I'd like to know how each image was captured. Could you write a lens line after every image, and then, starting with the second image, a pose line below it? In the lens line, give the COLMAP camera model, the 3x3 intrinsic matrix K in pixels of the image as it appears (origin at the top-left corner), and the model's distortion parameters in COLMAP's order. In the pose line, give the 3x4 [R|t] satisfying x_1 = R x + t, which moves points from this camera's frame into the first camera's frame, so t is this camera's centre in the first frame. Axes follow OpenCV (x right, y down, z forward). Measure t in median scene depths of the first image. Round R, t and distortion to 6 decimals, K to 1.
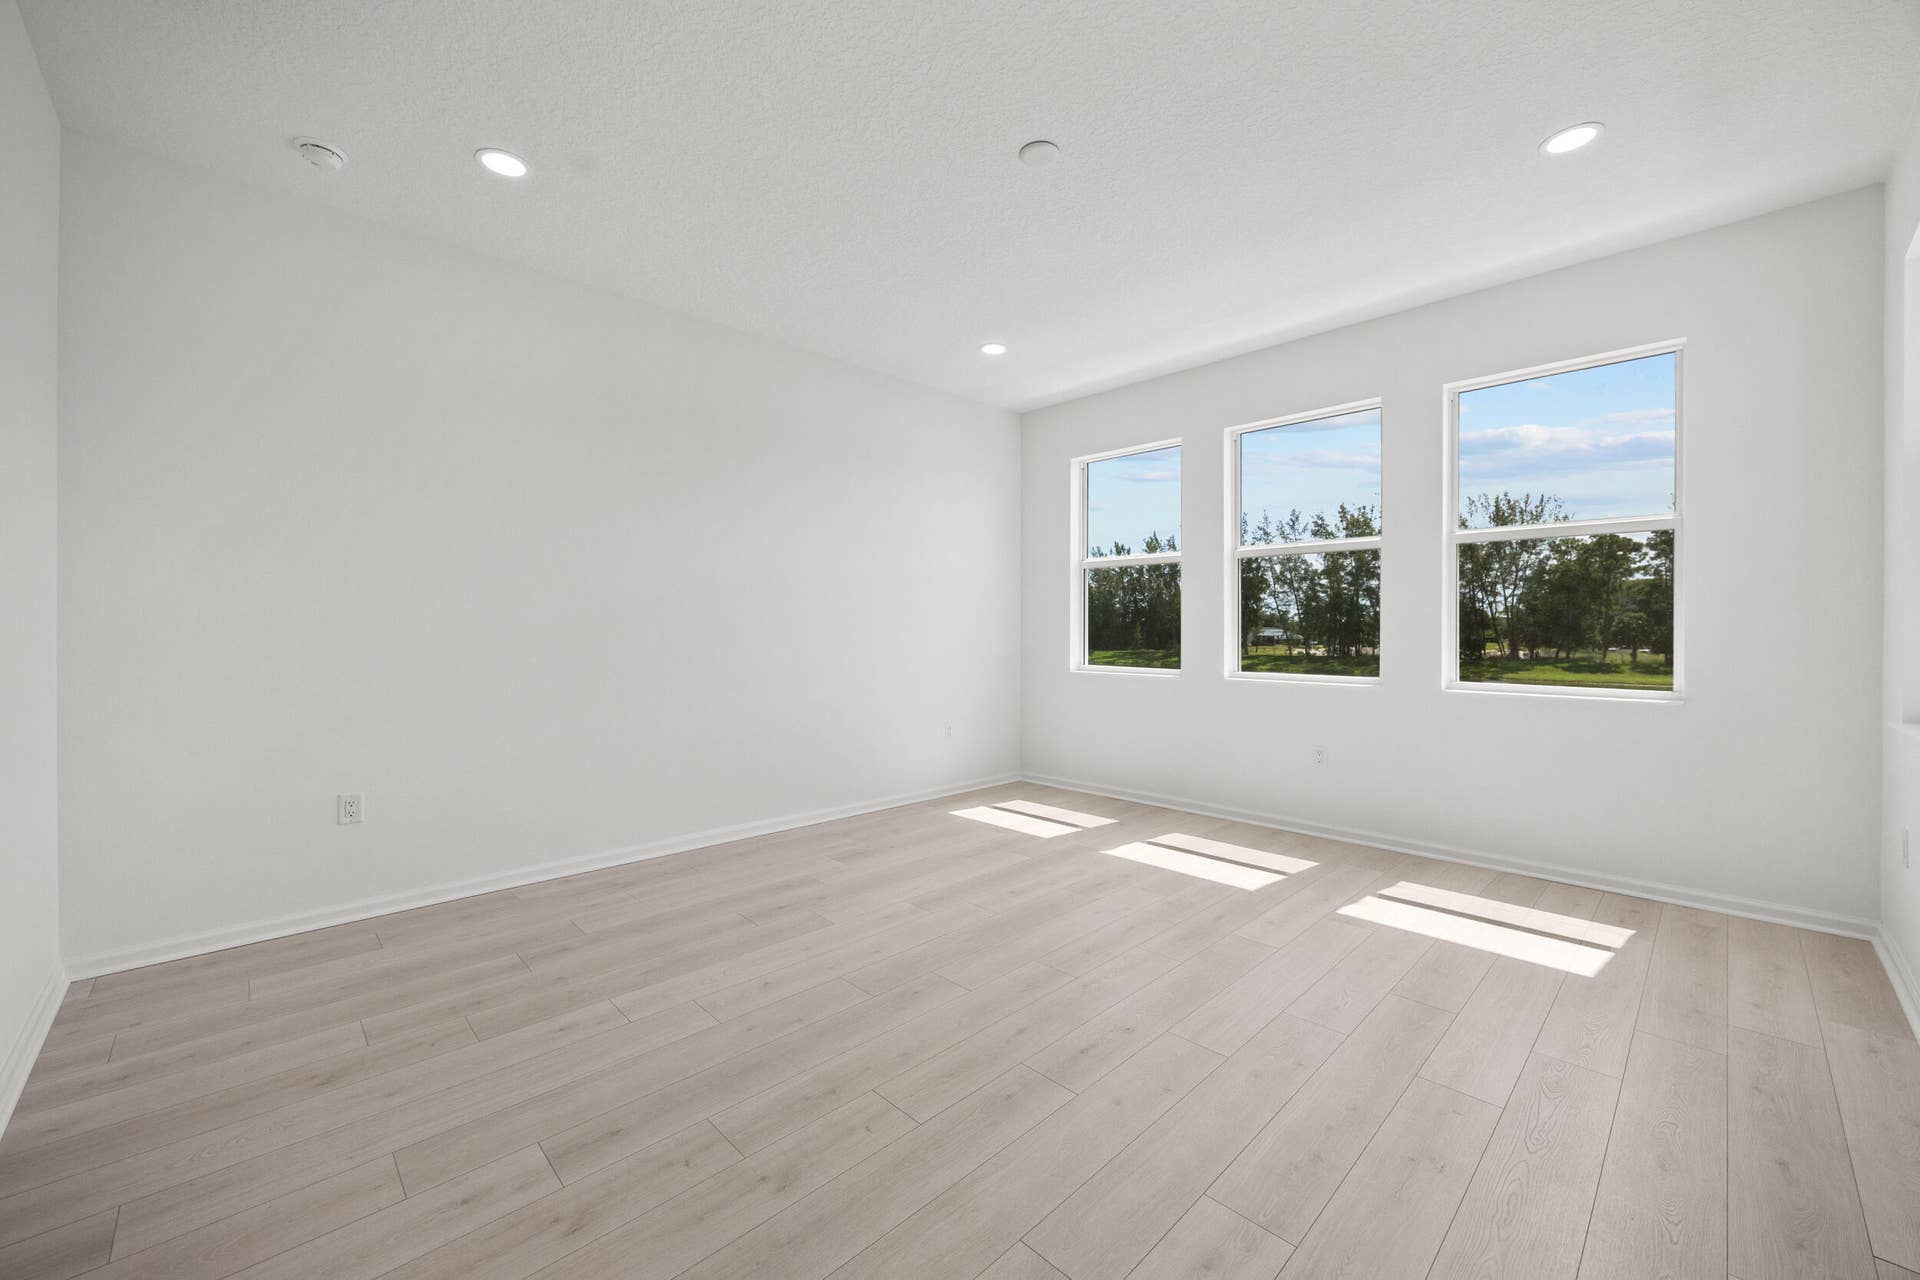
lens RADIAL K [[737.8, 0, 954.7], [0, 737.8, 641.9], [0, 0, 1]] dist [-0.000123, 0.000978]
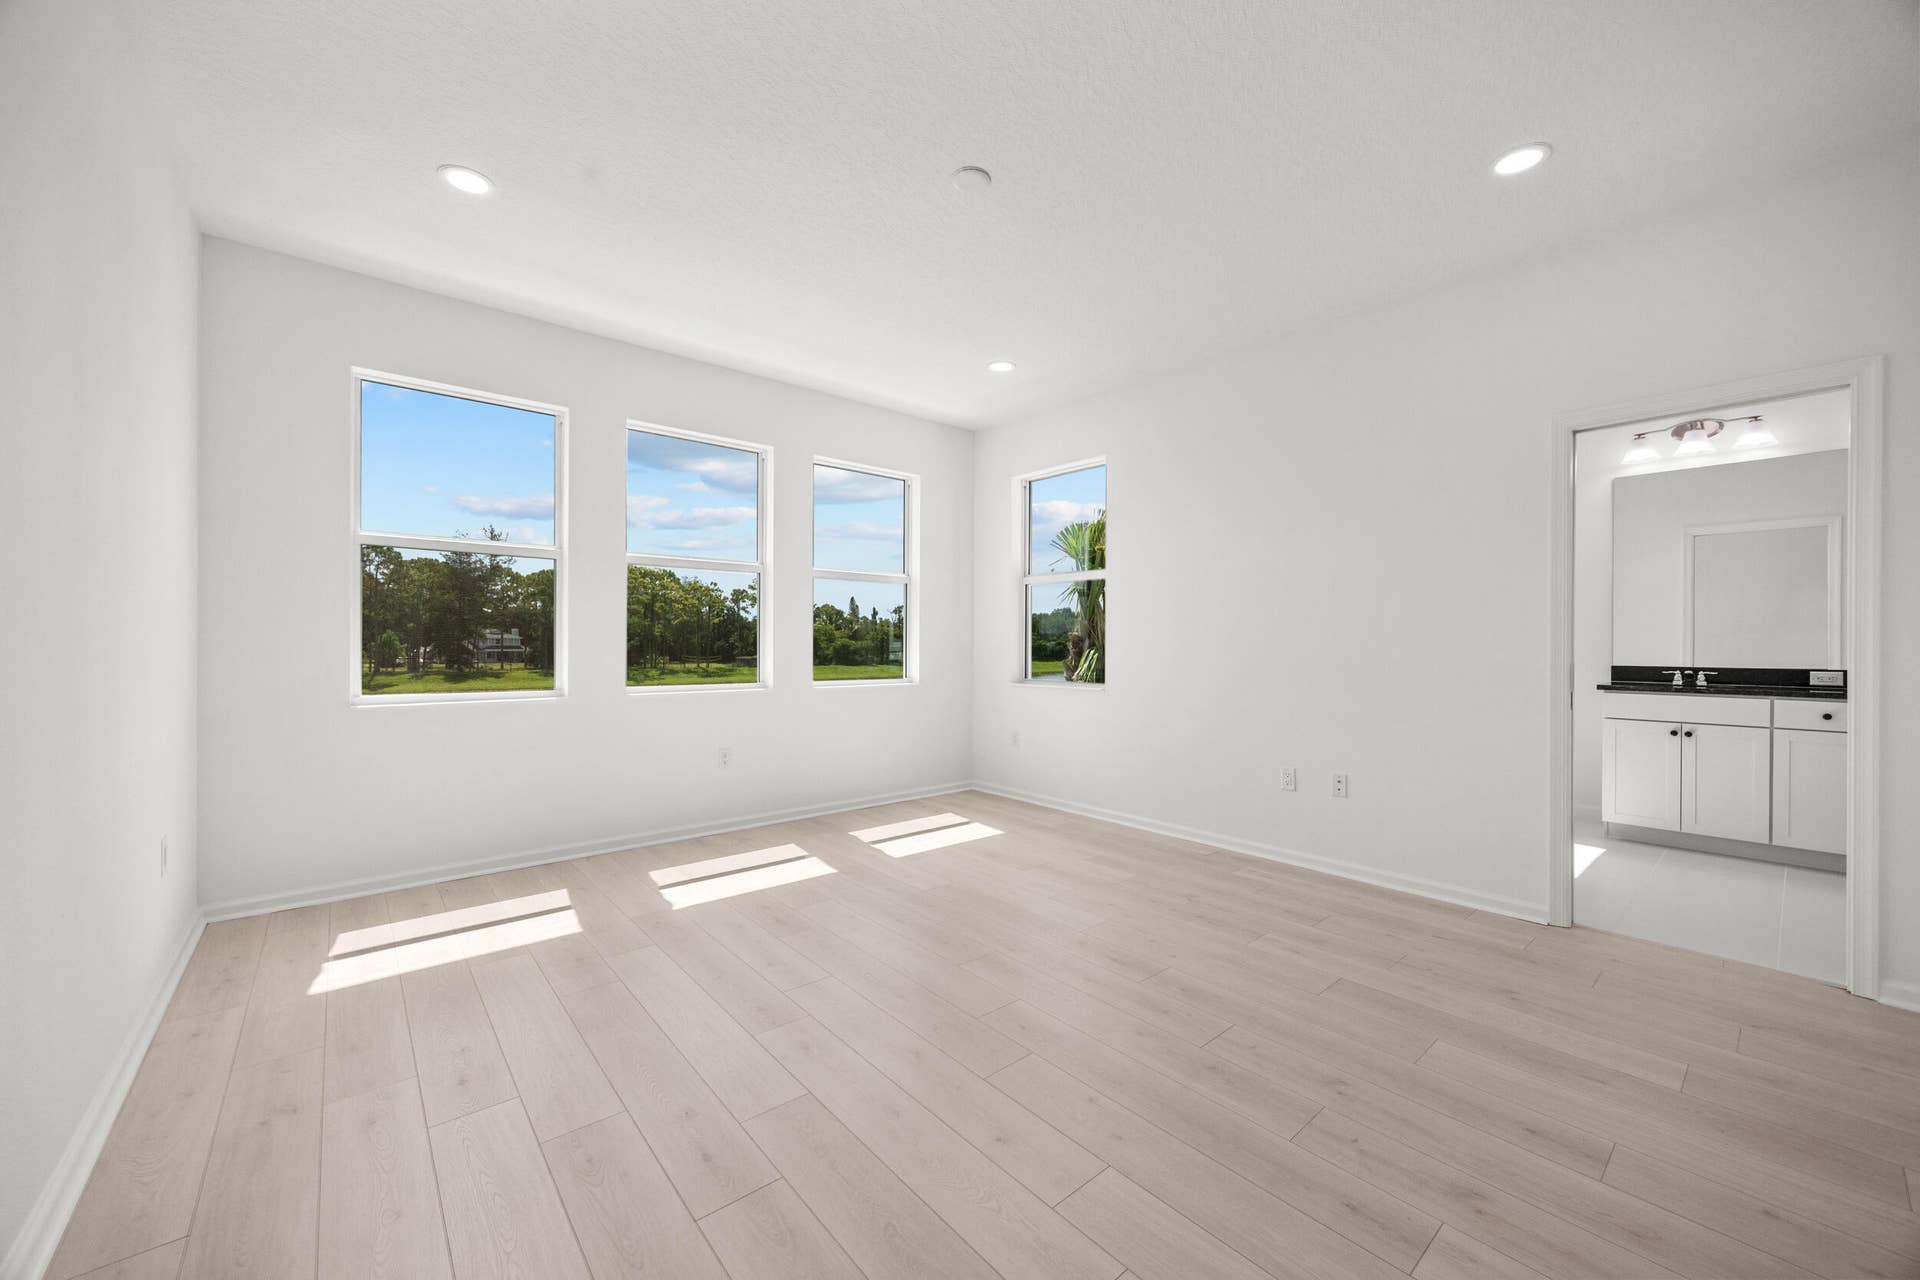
lens RADIAL K [[737.8, 0, 974.7], [0, 737.8, 645.4], [0, 0, 1]] dist [-0.000123, 0.000978]
pose [[0.049550, -0.006783, 0.998749, -0.600960], [0.015873, 0.999856, 0.006003, -0.010220], [-0.998645, 0.015555, 0.049651, 0.615185]]
